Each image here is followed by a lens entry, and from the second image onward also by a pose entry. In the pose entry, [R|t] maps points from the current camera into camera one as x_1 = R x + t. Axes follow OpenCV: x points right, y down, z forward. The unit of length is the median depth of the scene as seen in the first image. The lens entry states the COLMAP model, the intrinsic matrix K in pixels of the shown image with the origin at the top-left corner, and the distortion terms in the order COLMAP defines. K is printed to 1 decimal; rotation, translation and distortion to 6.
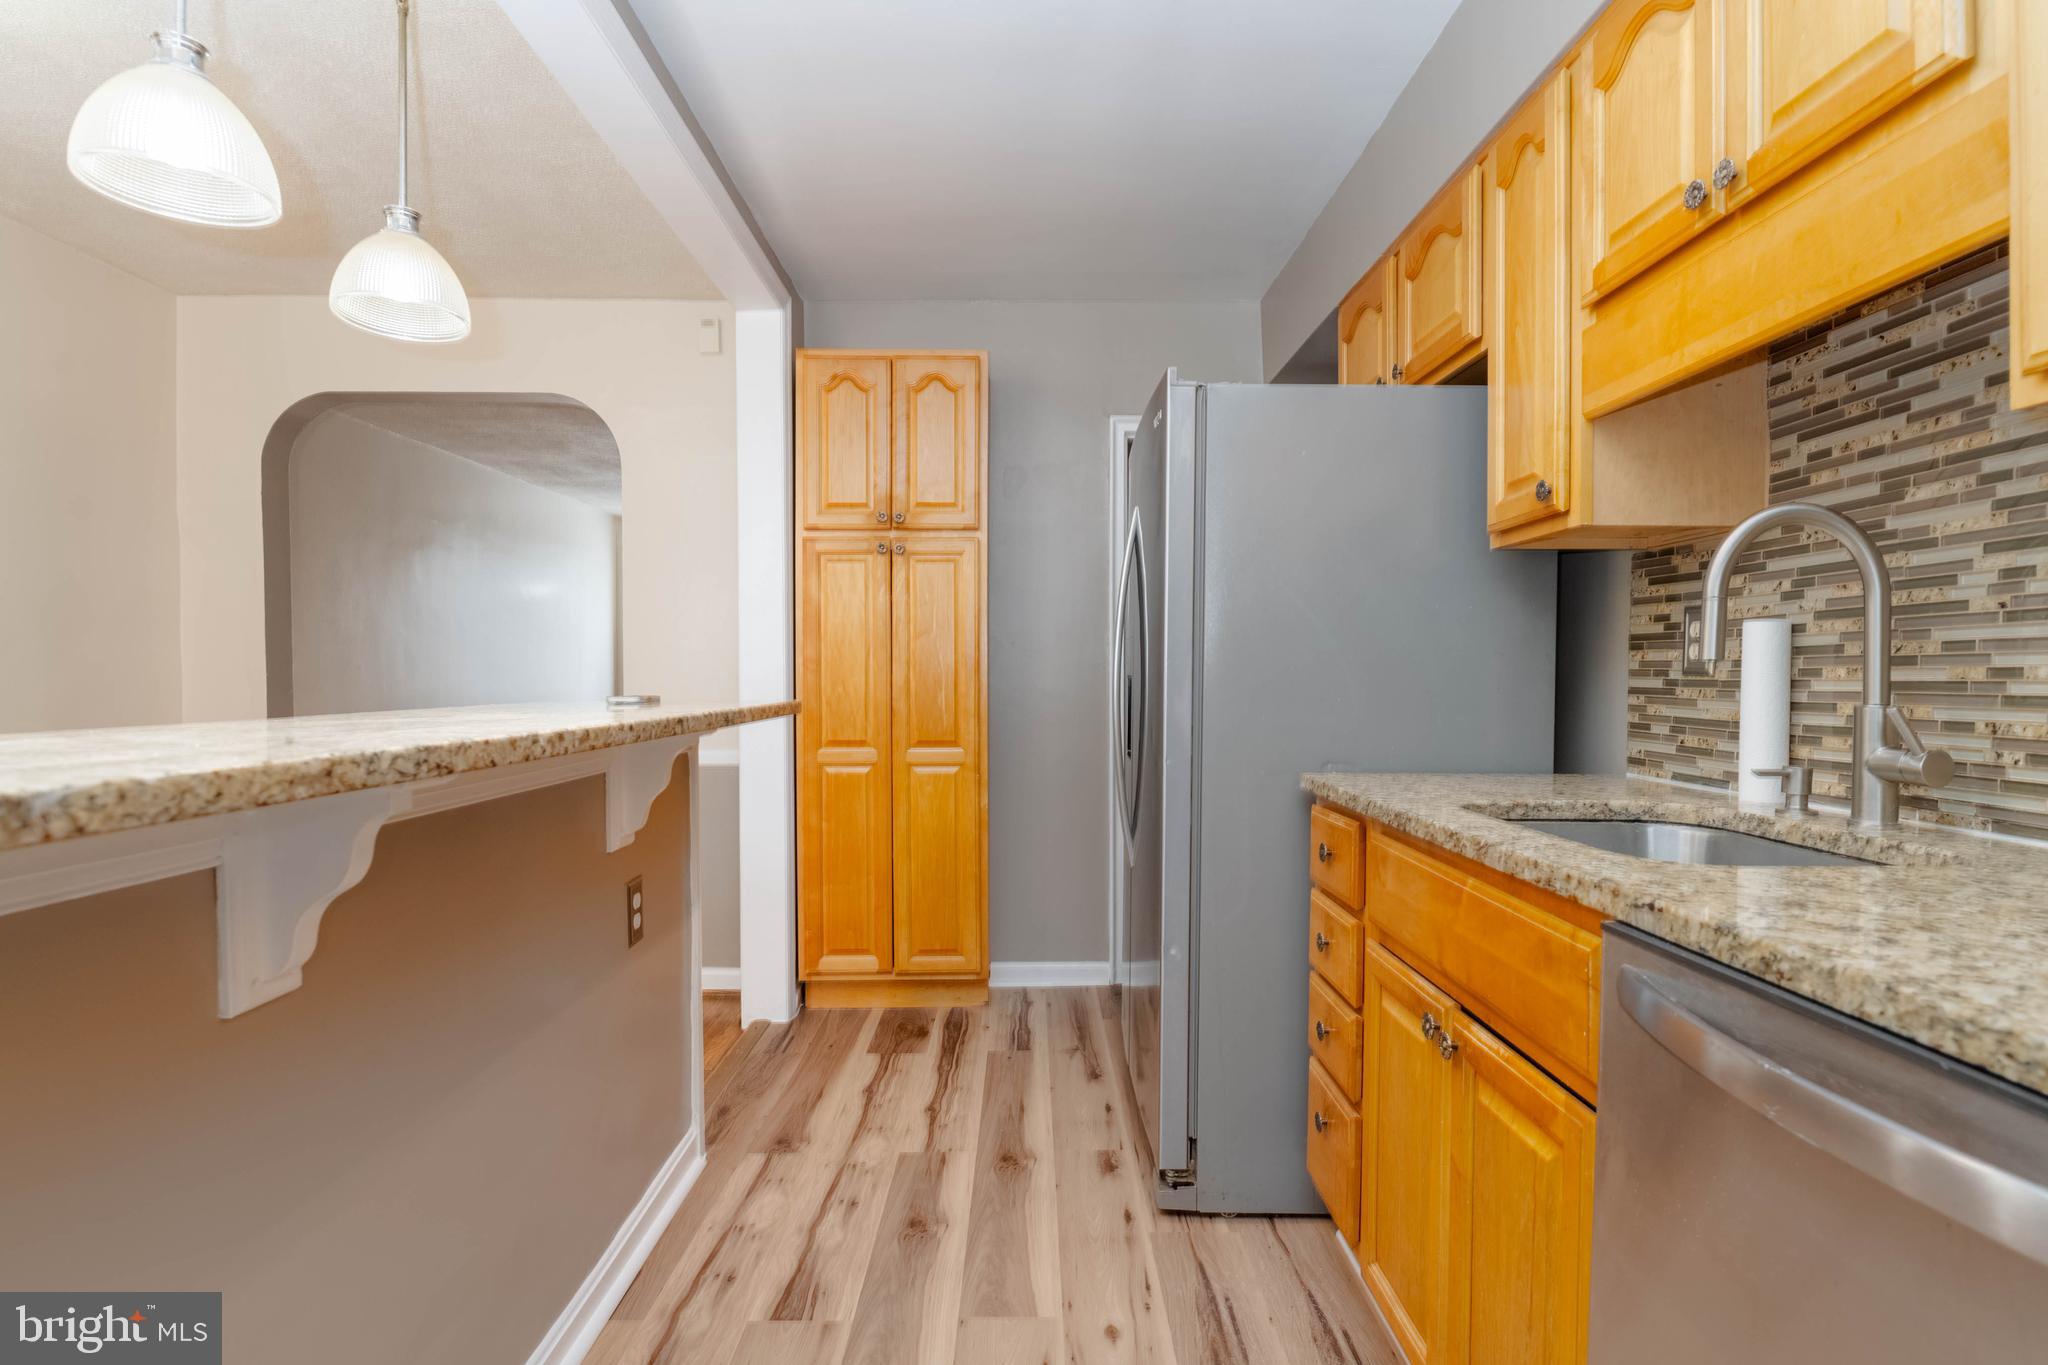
lens RADIAL K [[995.6, 0, 1033.4], [0, 995.6, 687.4], [0, 0, 1]] dist [0.001875, -0.009682]
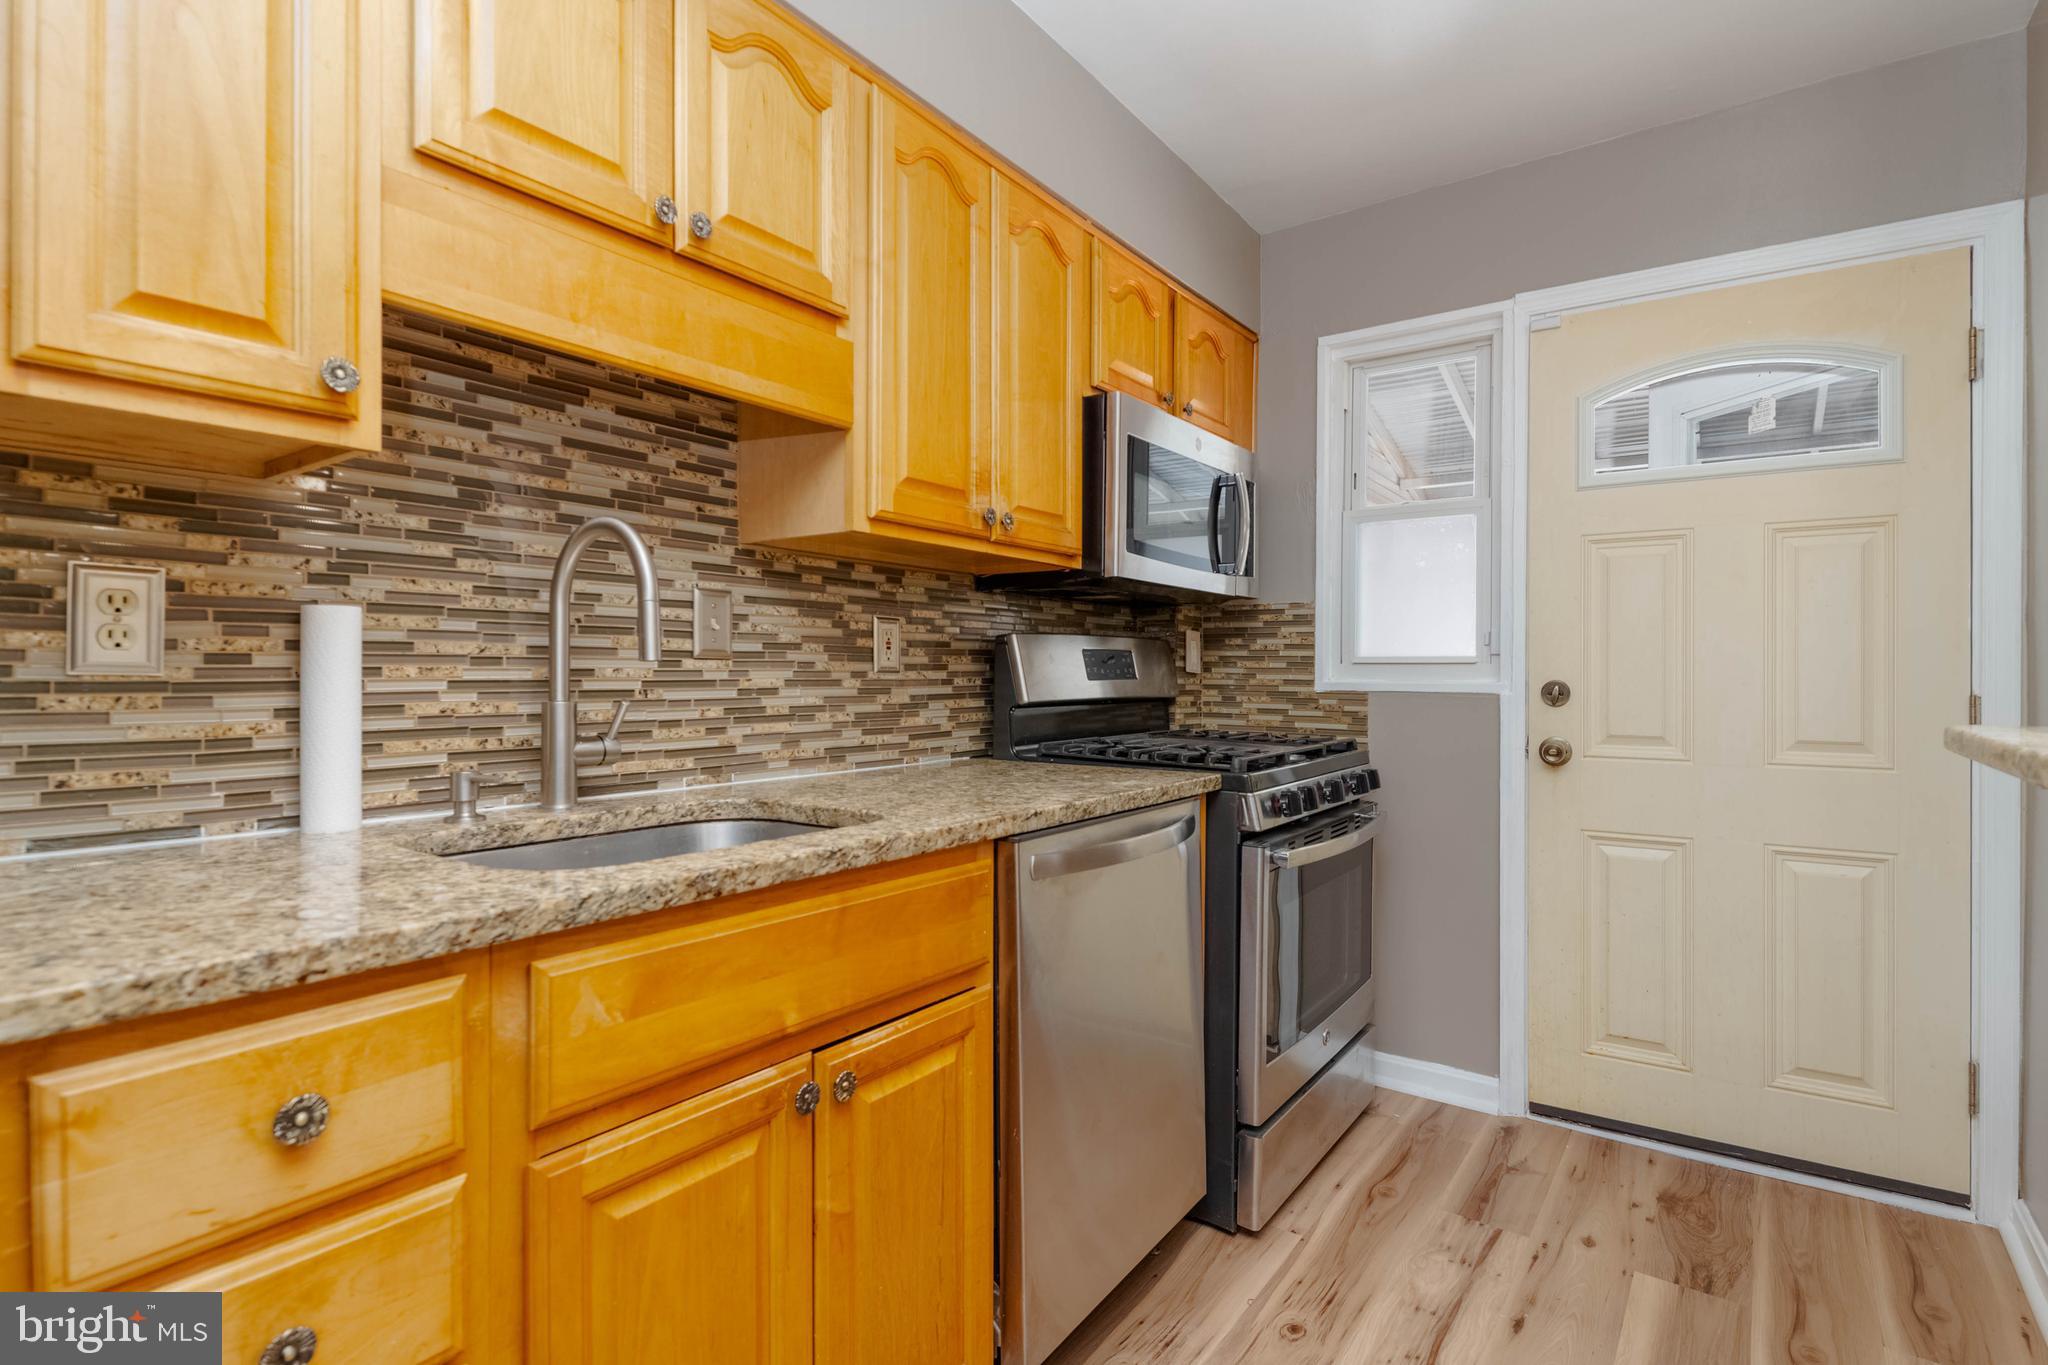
lens RADIAL K [[981.0, 0, 1037.0], [0, 981.0, 672.2], [0, 0, 1]] dist [0.013611, -0.008800]
pose [[-0.801967, -0.002551, 0.597363, -0.214780], [0.002871, 0.999963, 0.008124, -0.019247], [-0.597362, 0.008231, -0.801930, 1.336857]]
